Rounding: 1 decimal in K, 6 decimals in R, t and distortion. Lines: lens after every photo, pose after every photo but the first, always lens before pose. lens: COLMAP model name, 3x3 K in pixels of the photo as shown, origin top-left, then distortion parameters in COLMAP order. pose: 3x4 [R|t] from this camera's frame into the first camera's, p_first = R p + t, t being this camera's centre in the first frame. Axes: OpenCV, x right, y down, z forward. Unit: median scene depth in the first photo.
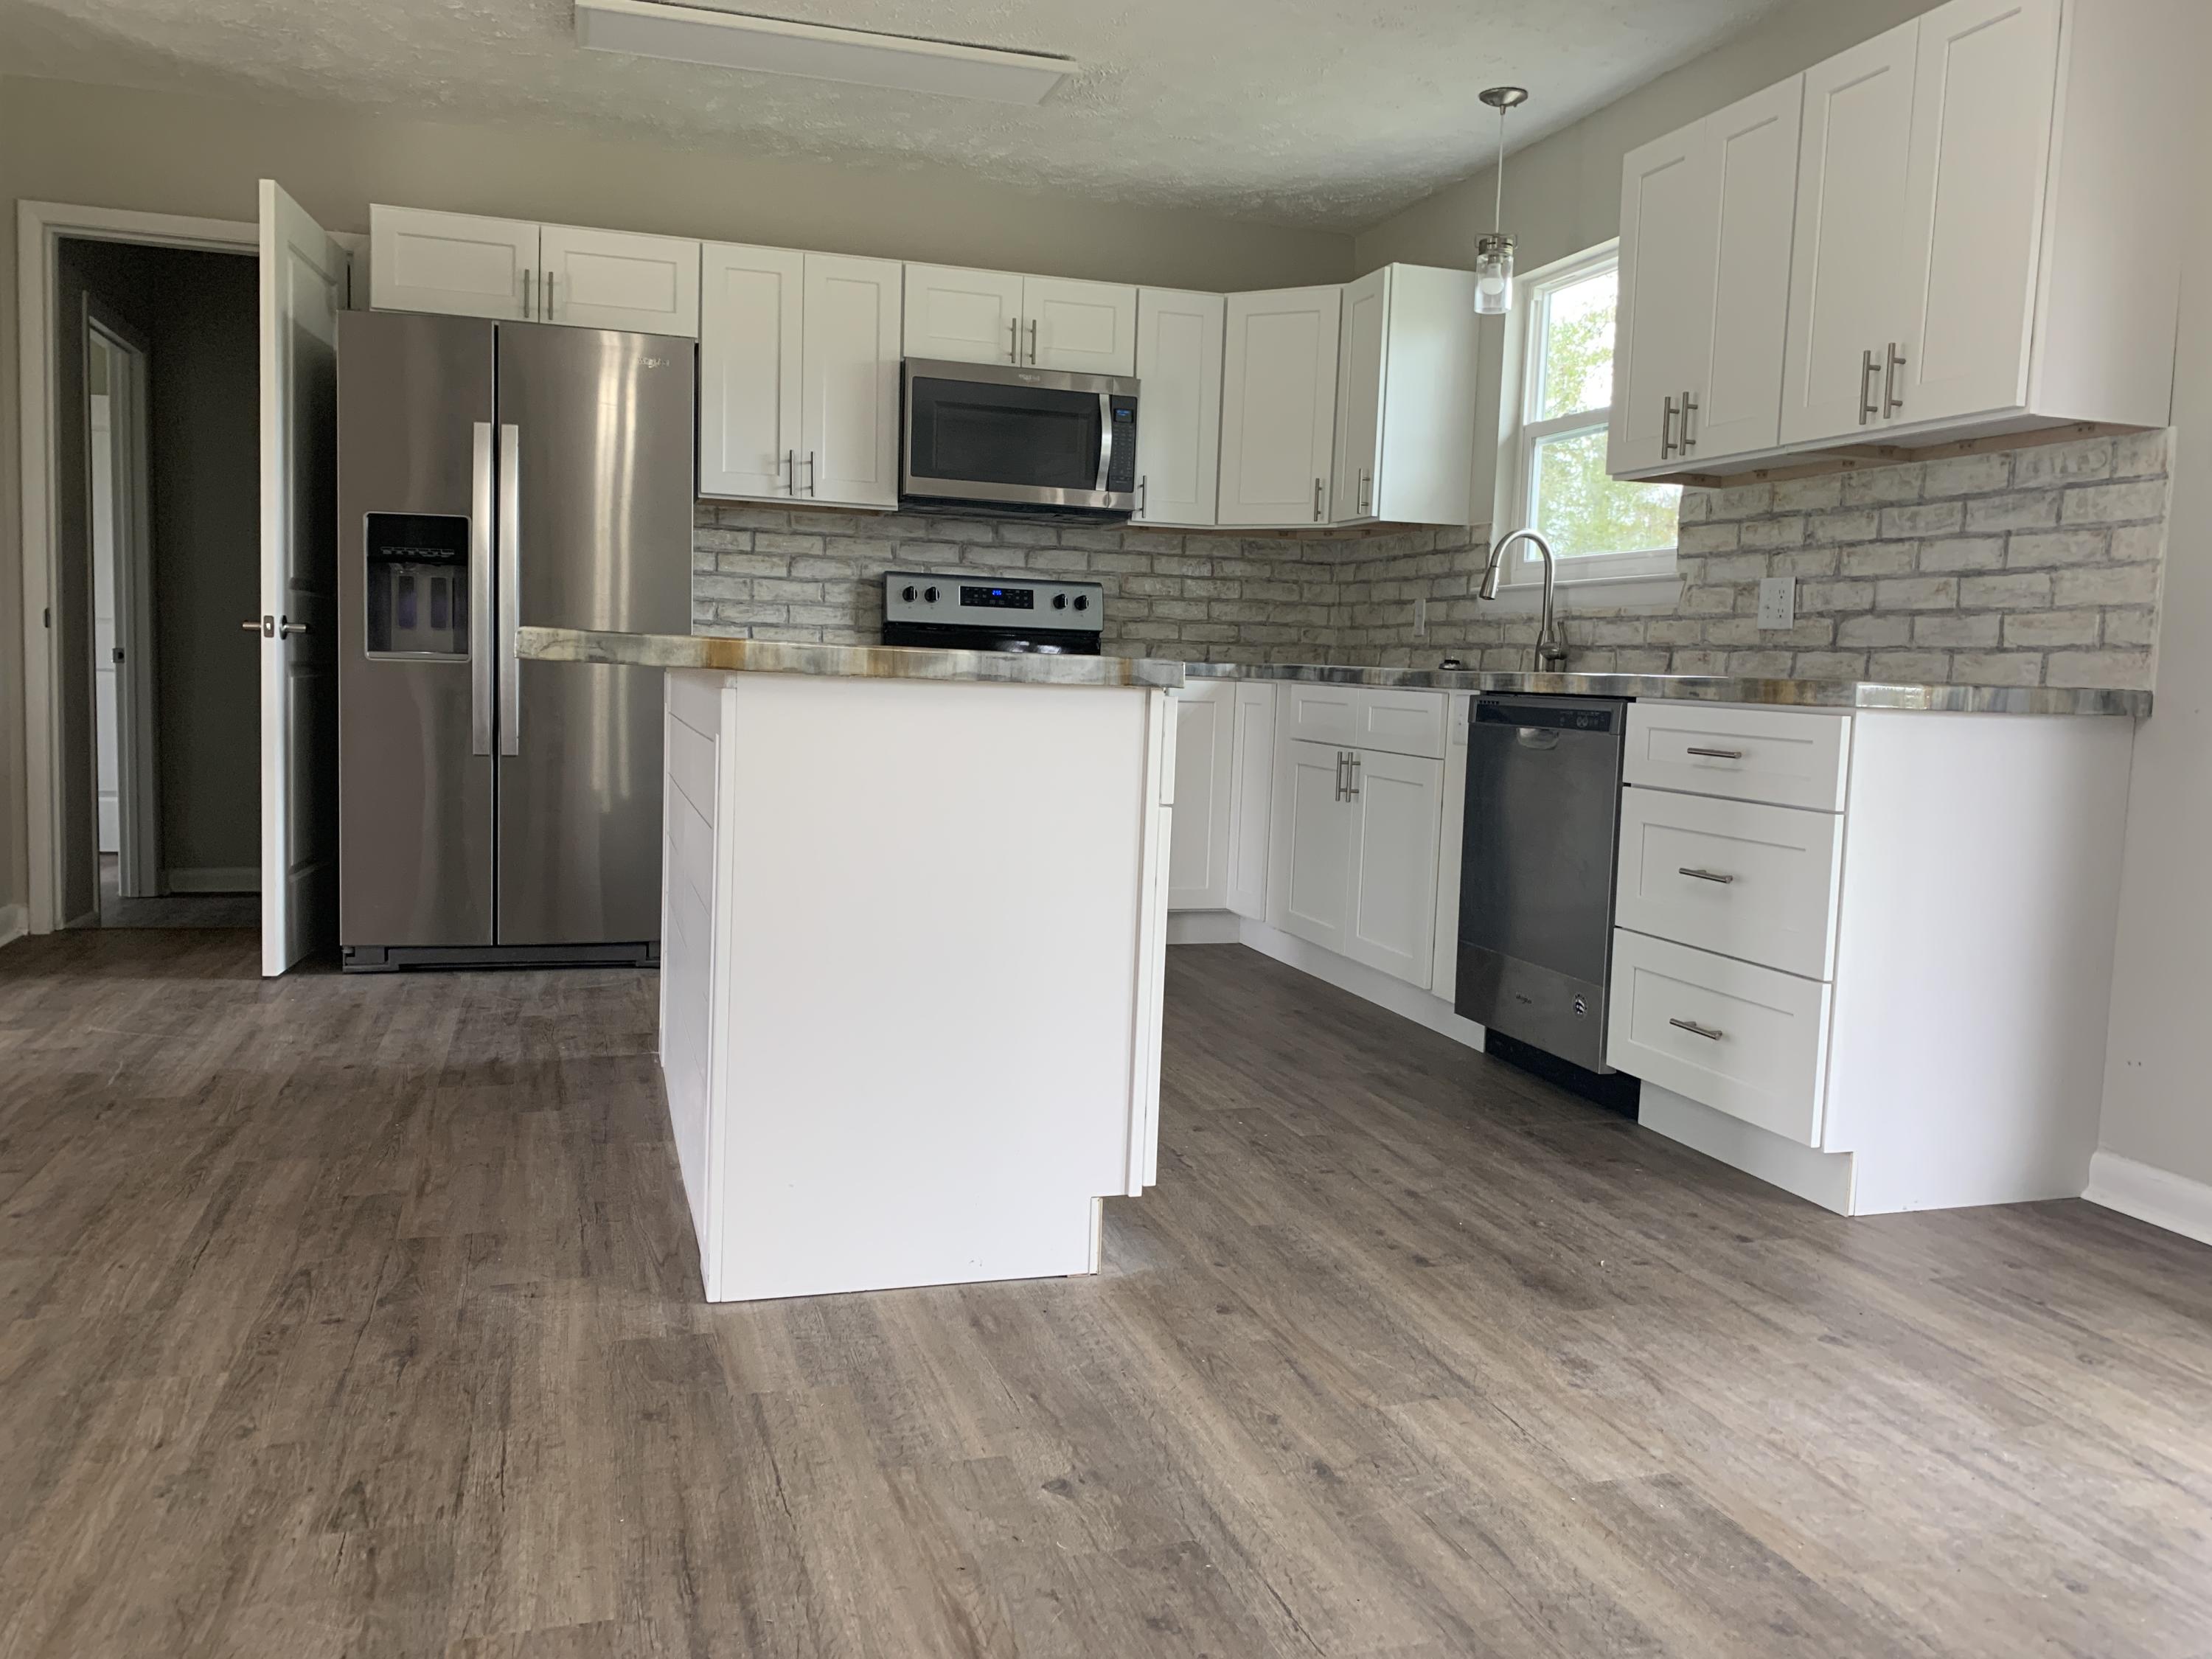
lens RADIAL K [[1692.5, 0, 1106.0], [0, 1692.5, 829.5], [0, 0, 1]] dist [0.082806, -0.177643]
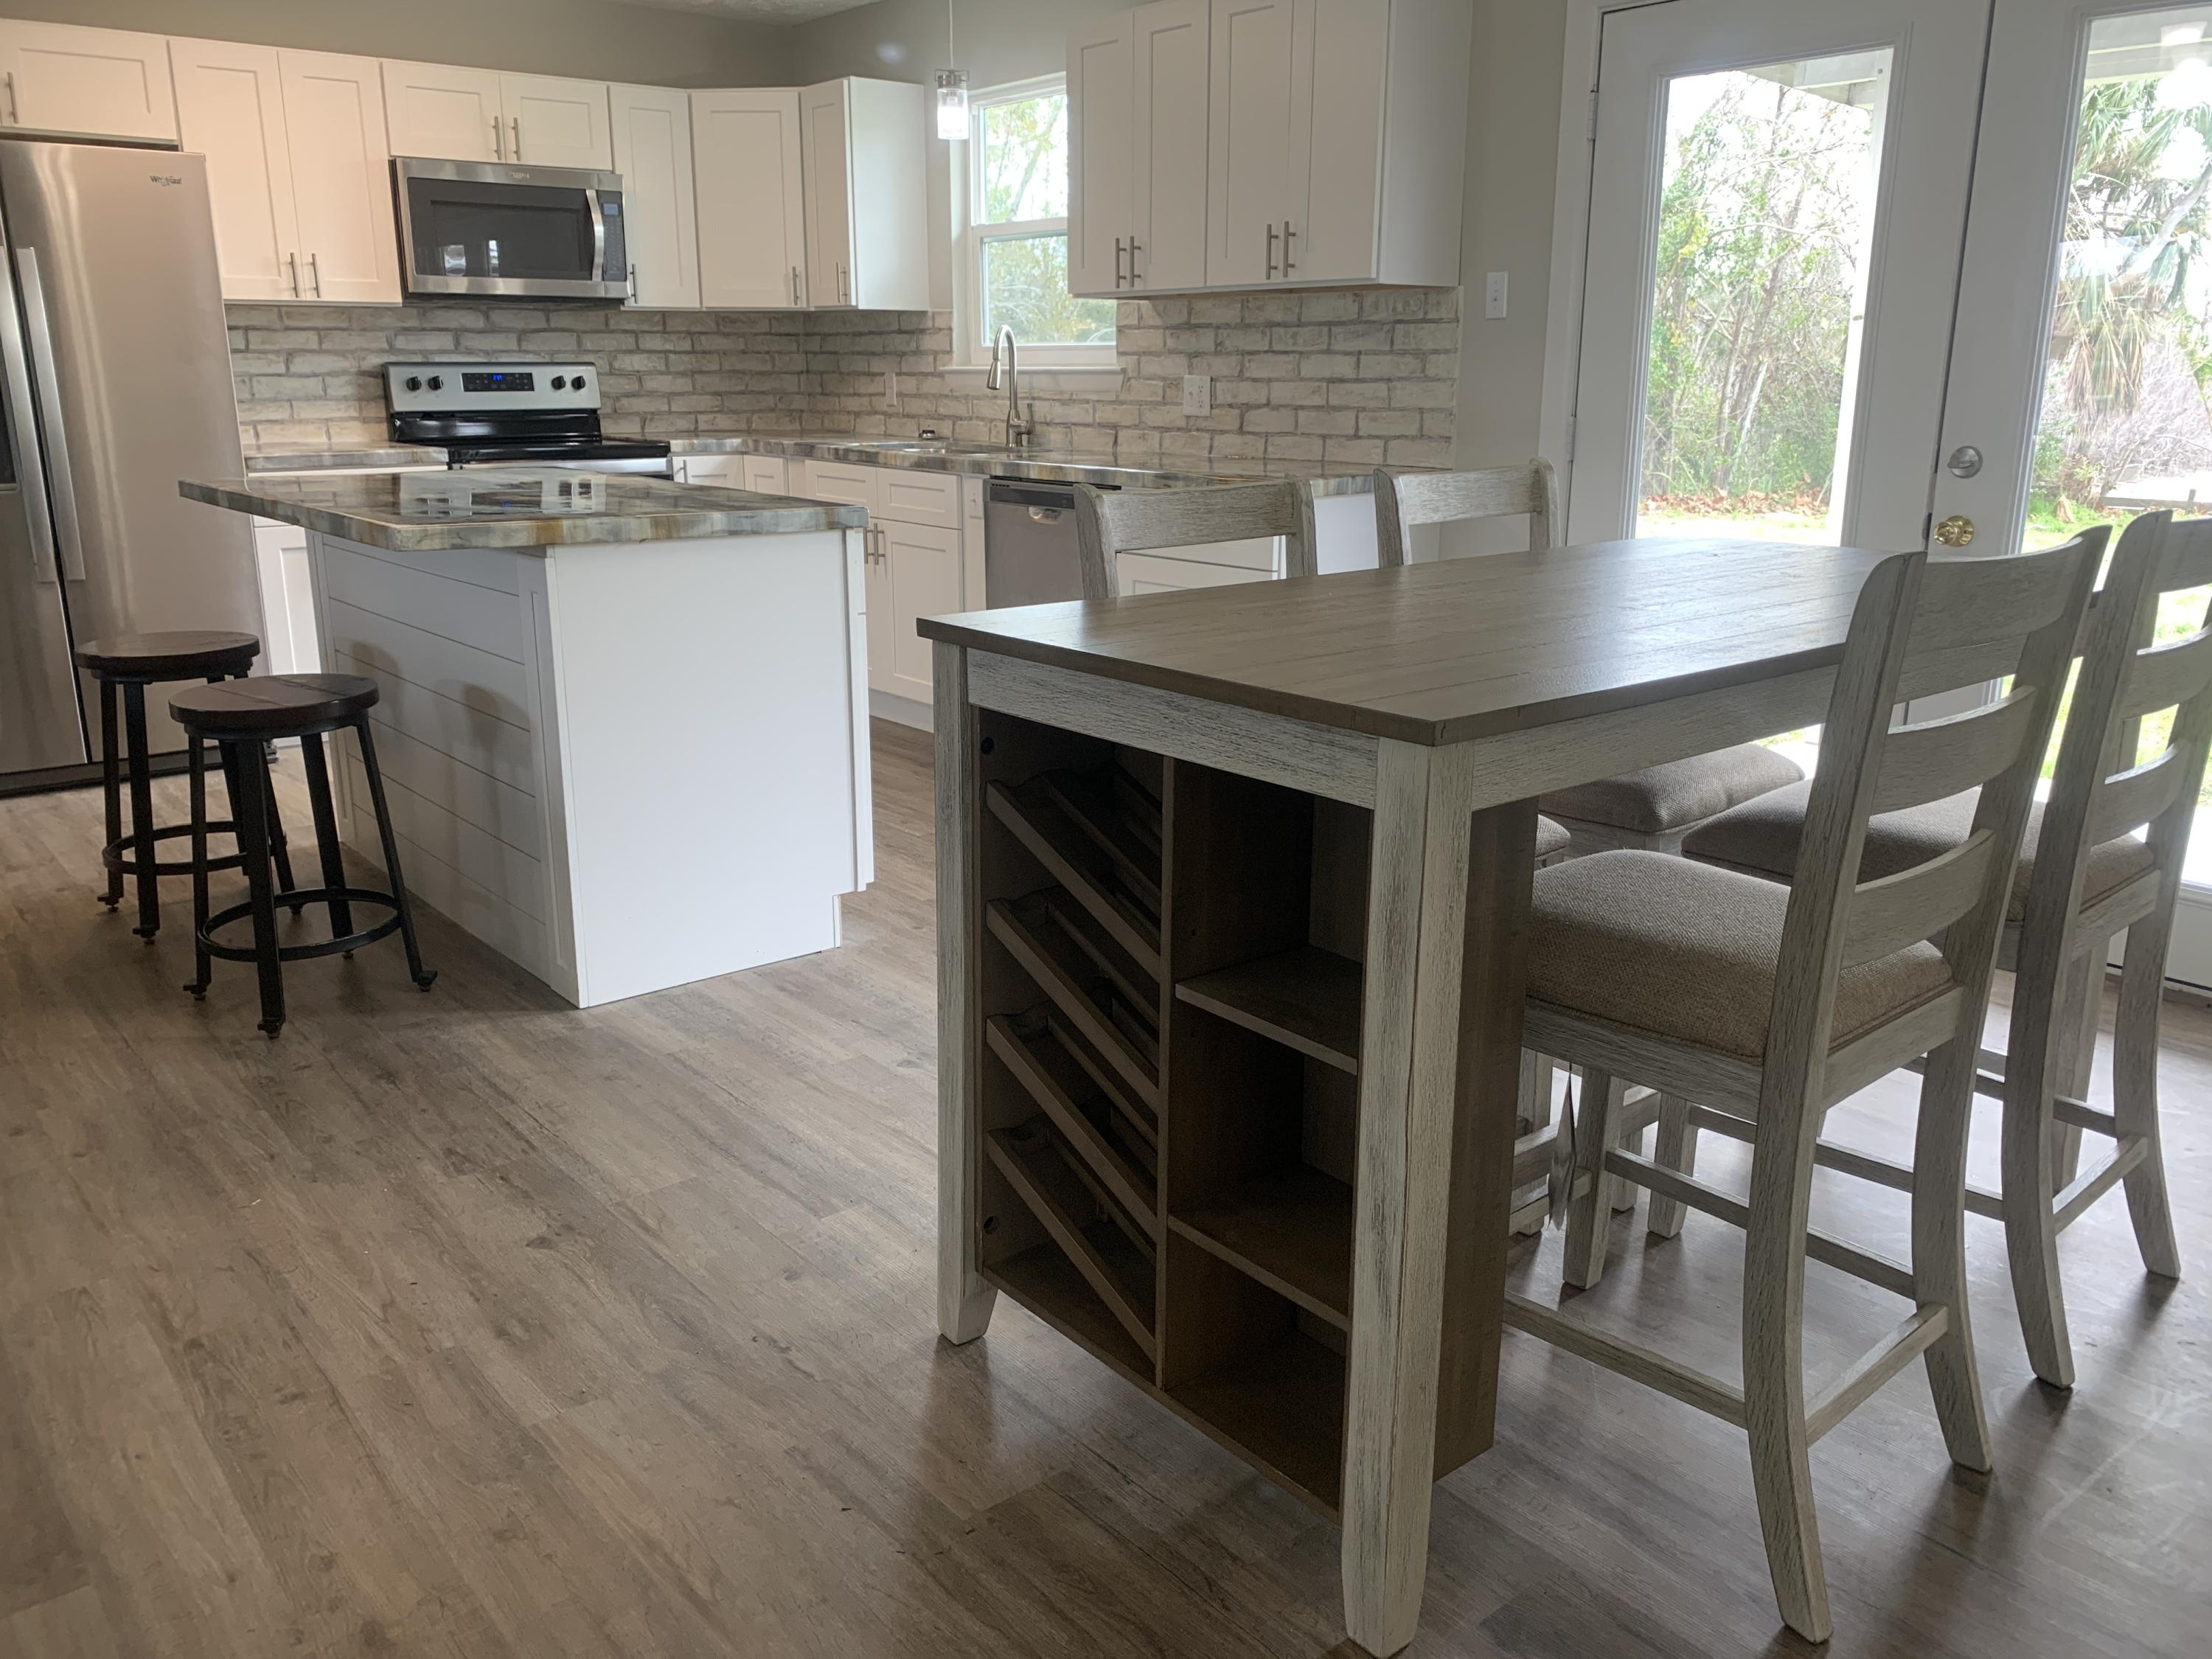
lens RADIAL K [[1692.5, 0, 1106.0], [0, 1692.5, 829.5], [0, 0, 1]] dist [0.082806, -0.177643]
pose [[0.924900, -0.134669, 0.355562, -0.142978], [0.068938, 0.979069, 0.191499, -0.045306], [-0.373908, -0.152605, 0.914825, -0.177912]]
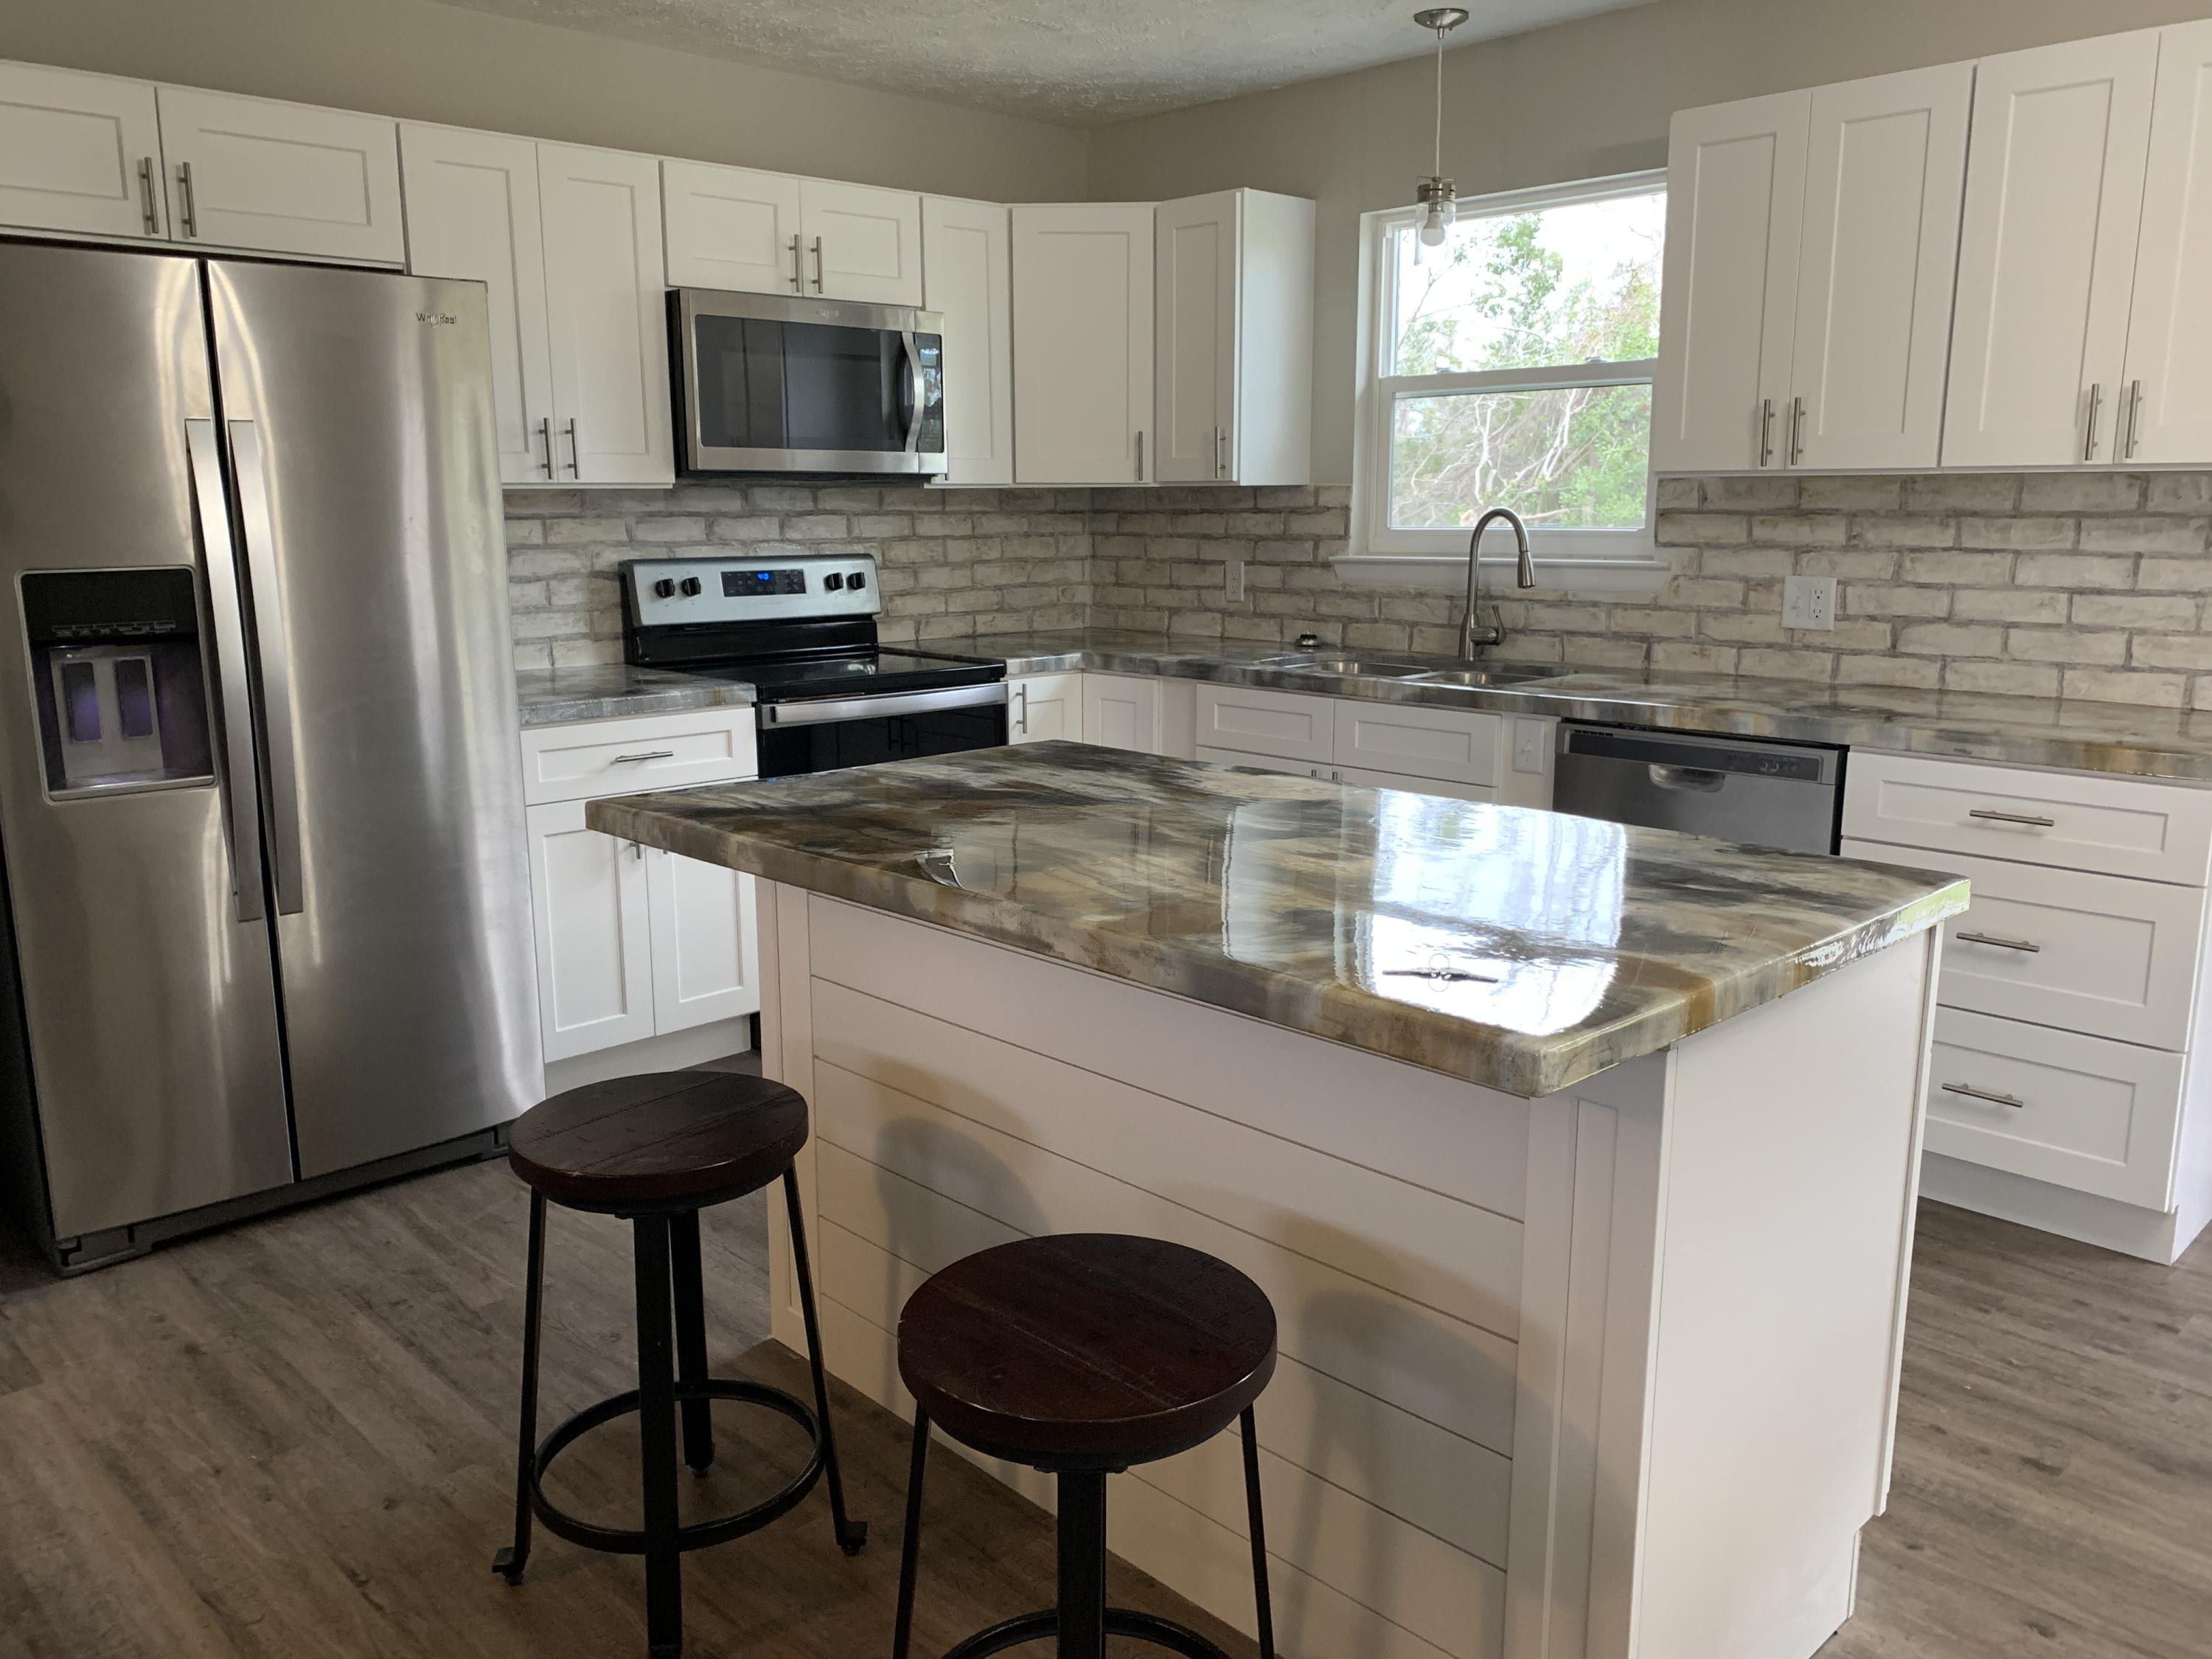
lens RADIAL K [[1676.5, 0, 1106.0], [0, 1676.5, 829.5], [0, 0, 1]] dist [0.075296, -0.125519]
pose [[0.890226, -0.126237, 0.437678, -0.310267], [0.078569, 0.988985, 0.125439, -0.119053], [-0.448692, -0.077281, 0.890339, 0.229879]]
